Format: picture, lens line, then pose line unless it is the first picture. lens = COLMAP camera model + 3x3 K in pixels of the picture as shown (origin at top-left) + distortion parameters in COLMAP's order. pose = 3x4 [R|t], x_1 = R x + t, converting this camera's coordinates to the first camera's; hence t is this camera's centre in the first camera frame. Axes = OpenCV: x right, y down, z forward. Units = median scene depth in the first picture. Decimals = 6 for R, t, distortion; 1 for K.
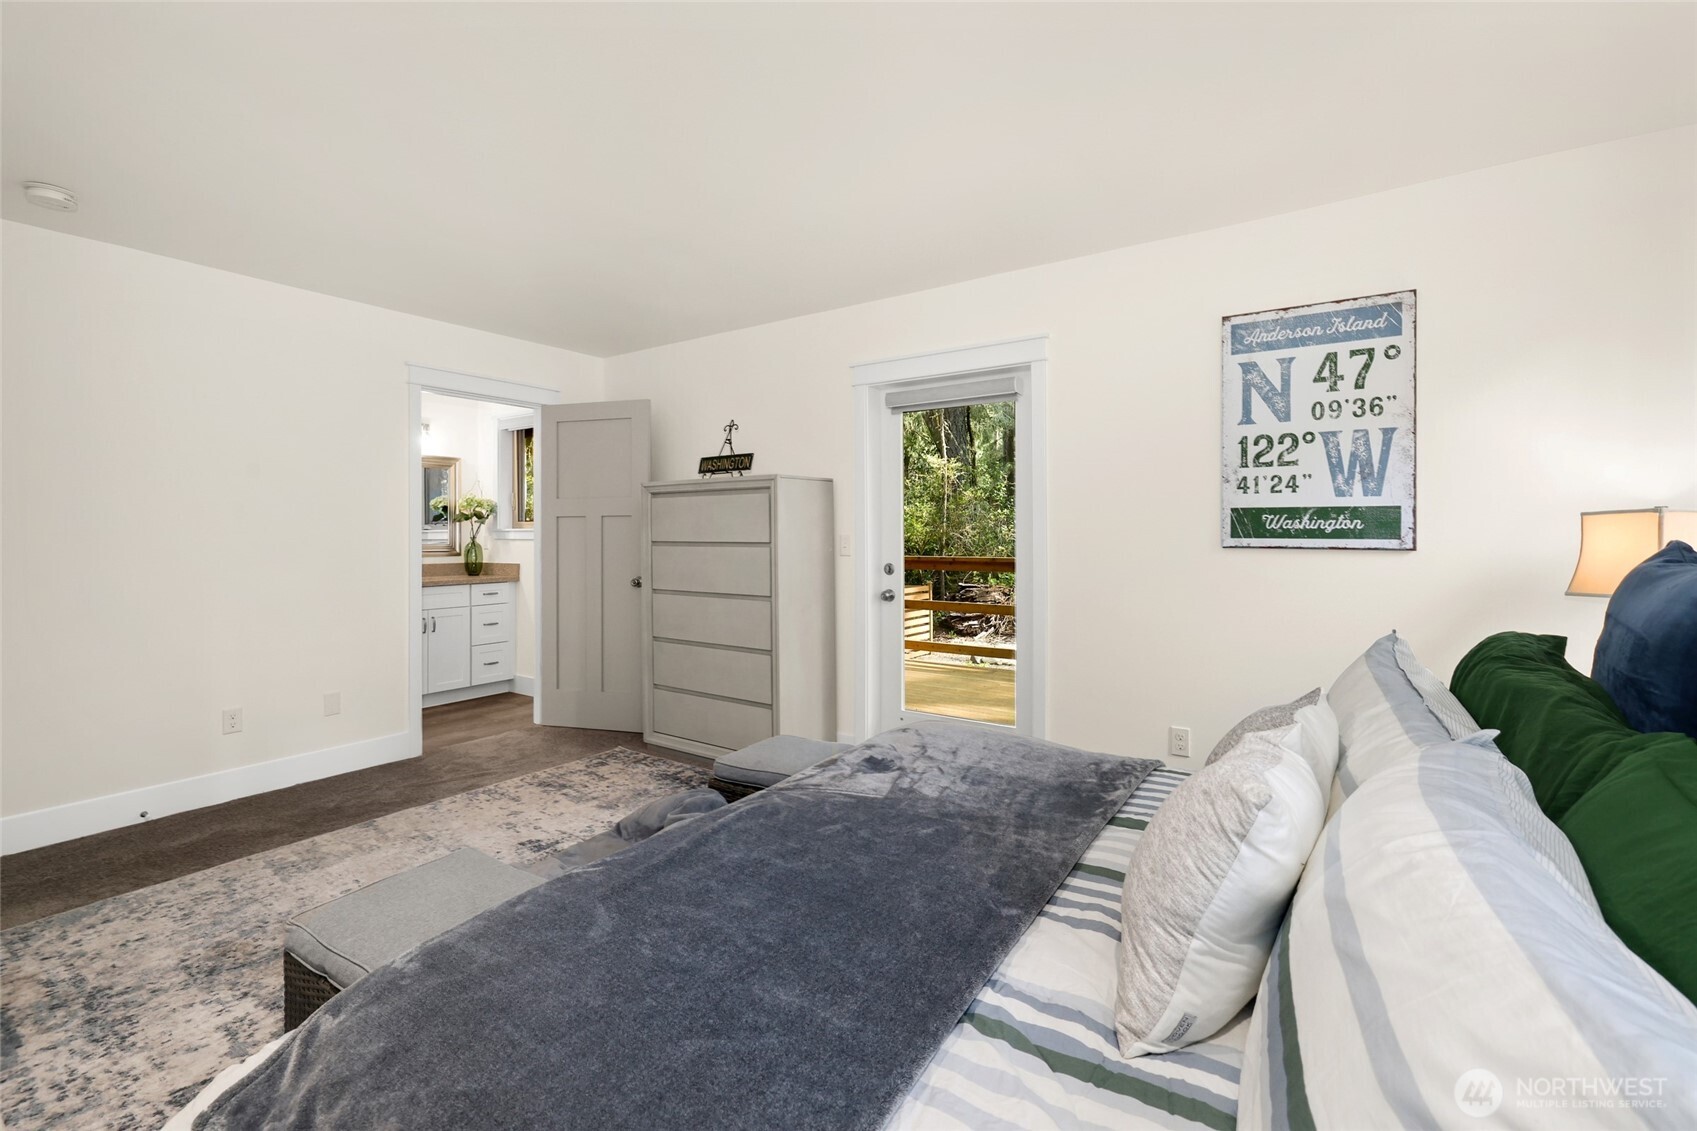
lens RADIAL K [[734.3, 0, 845.9], [0, 734.3, 543.3], [0, 0, 1]] dist [0.001486, 0.000166]
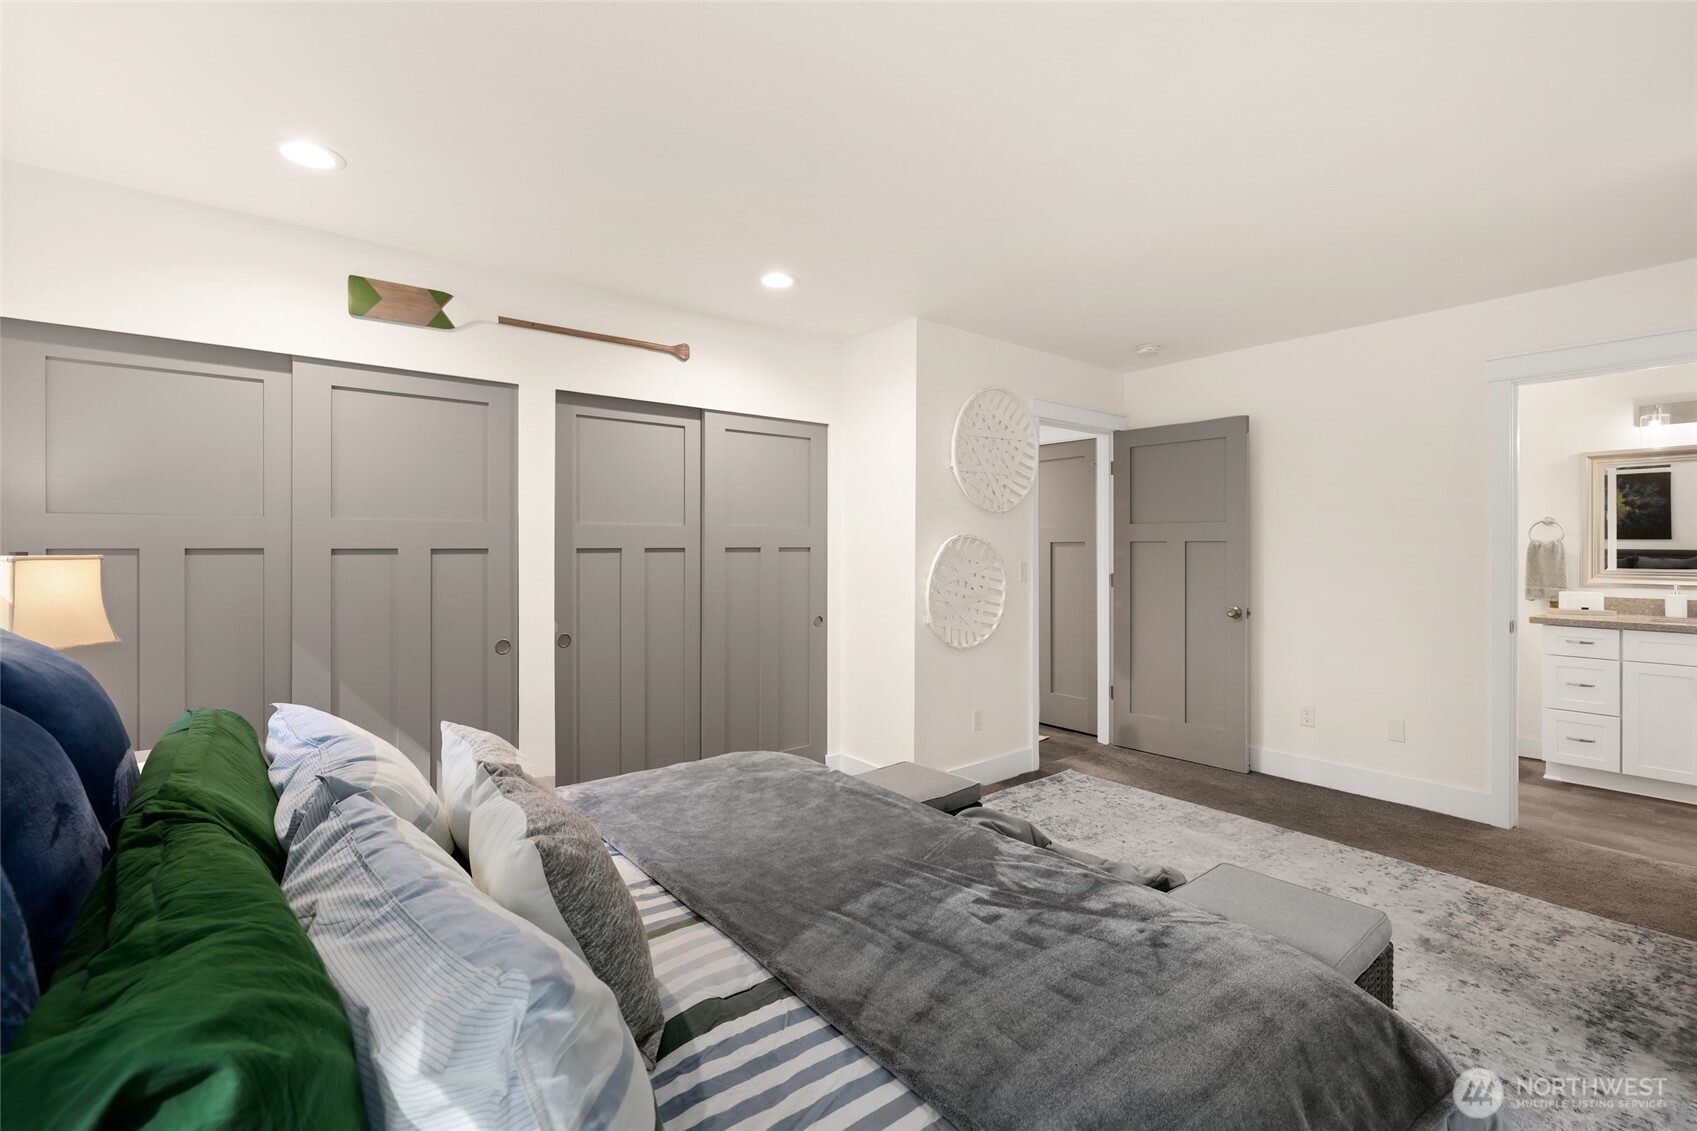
lens RADIAL K [[756.9, 0, 842.5], [0, 756.9, 550.6], [0, 0, 1]] dist [0.003701, 0.000731]
pose [[-0.322697, 0.005284, -0.946487, 0.641771], [-0.006665, 0.999947, 0.007855, -0.032487], [0.946479, 0.008843, -0.322645, 0.797255]]
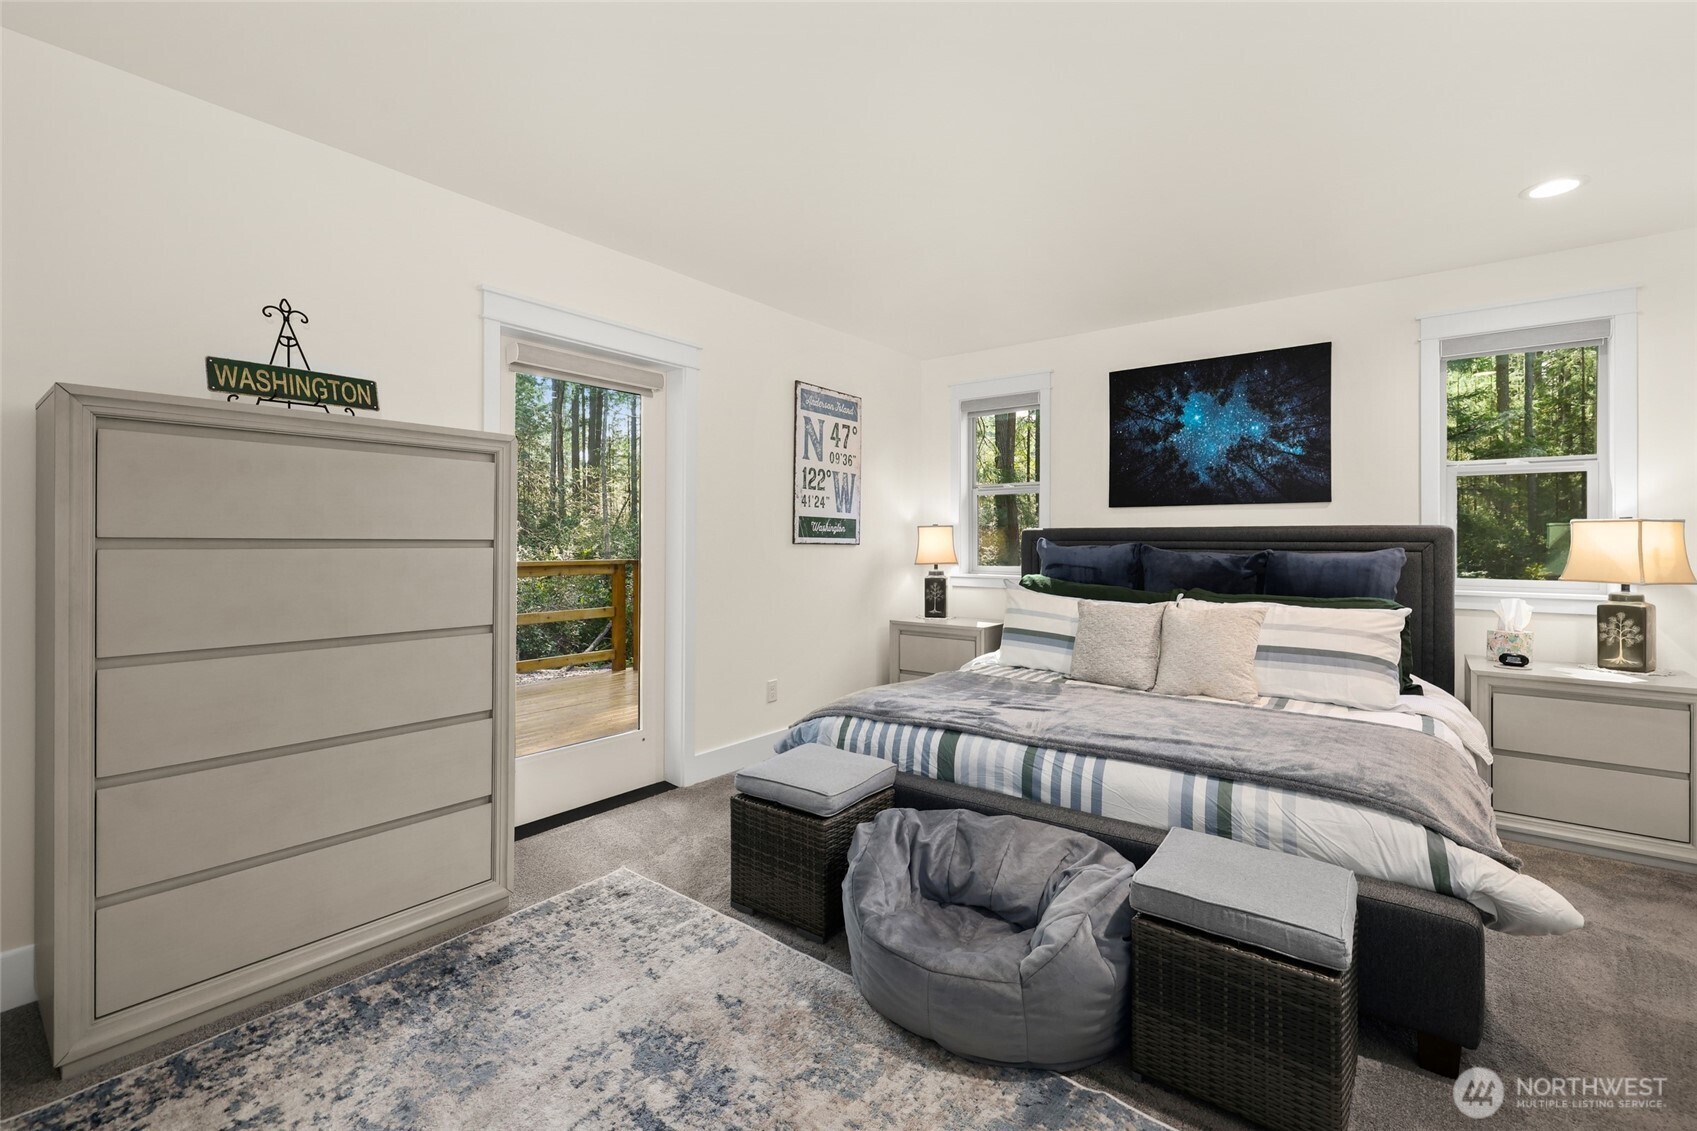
lens RADIAL K [[734.3, 0, 845.9], [0, 734.3, 543.3], [0, 0, 1]] dist [0.001486, 0.000166]
pose [[0.074859, 0.000395, 0.997194, -0.909831], [0.007952, 0.999968, -0.000993, 0.007021], [-0.997162, 0.008004, 0.074853, 0.823621]]
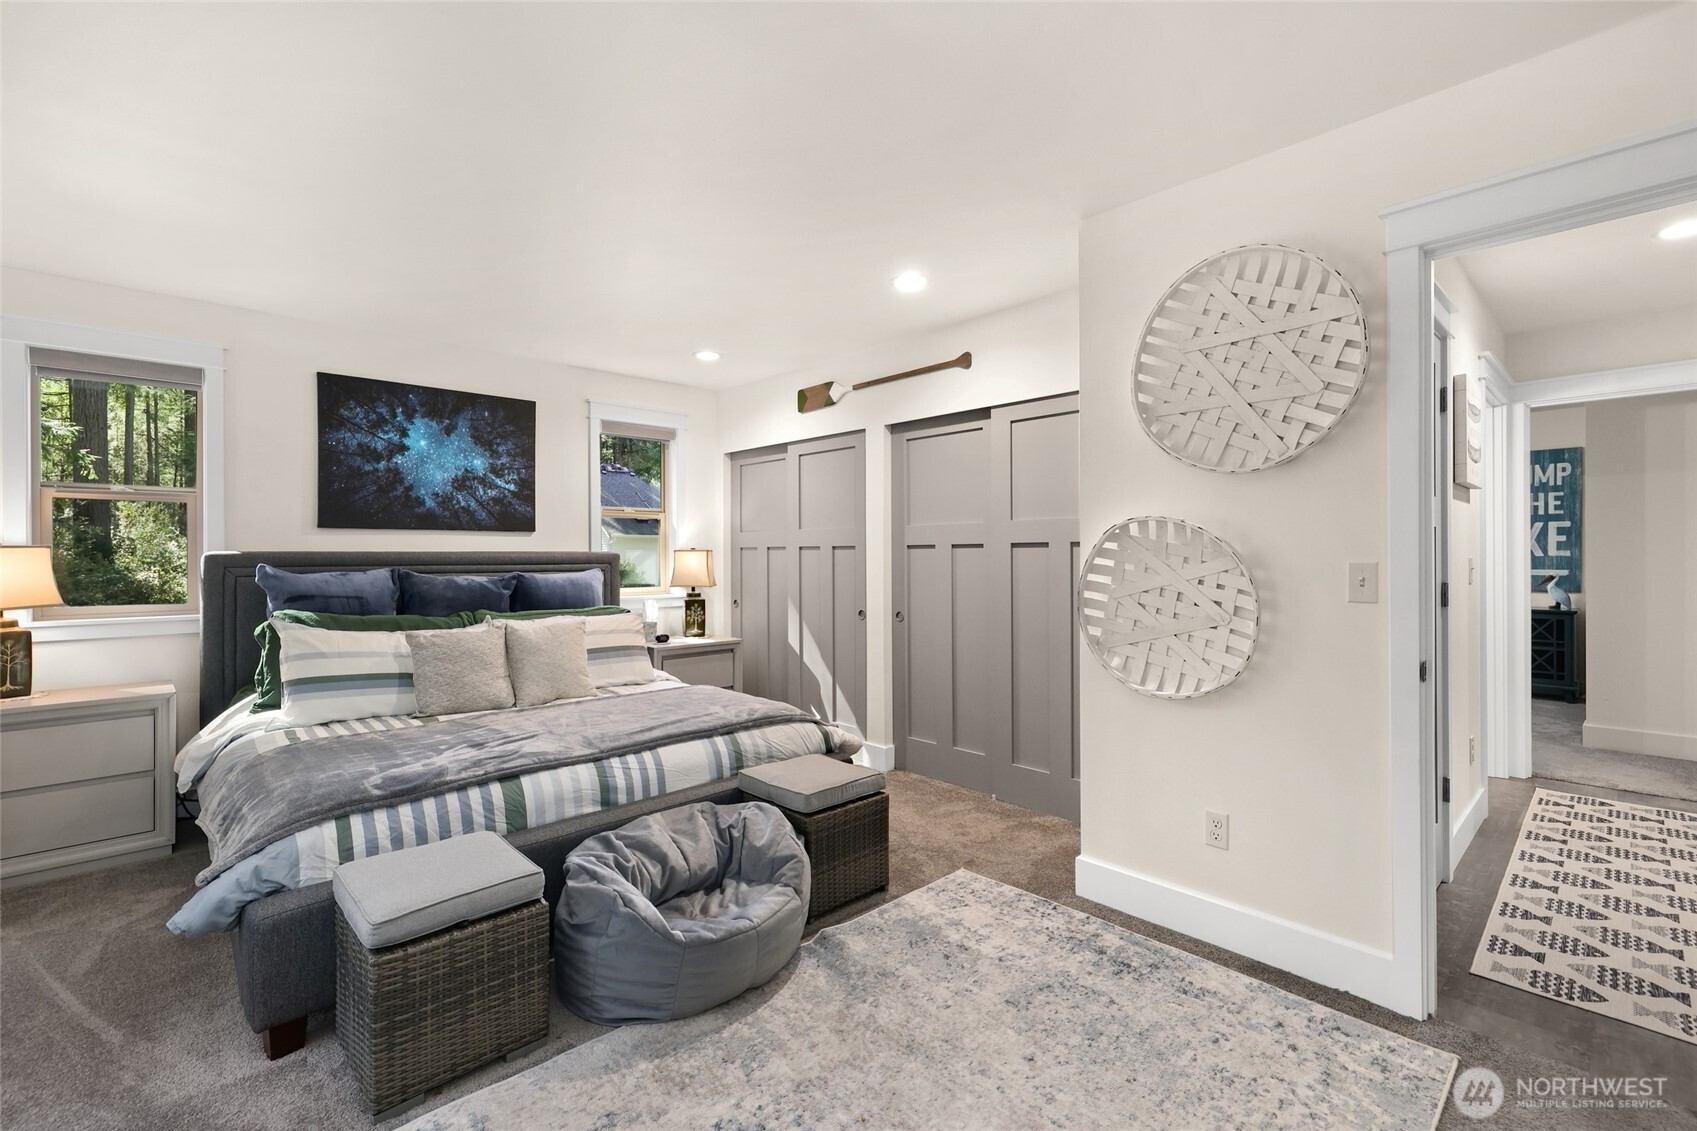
lens RADIAL K [[728.7, 0, 850.3], [0, 728.7, 559.3], [0, 0, 1]] dist [0.000717, 0.000156]
pose [[-0.972257, 0.005614, 0.233848, -0.581766], [0.009280, 0.999851, 0.014580, -0.018325], [-0.233731, 0.016345, -0.972164, 1.453712]]
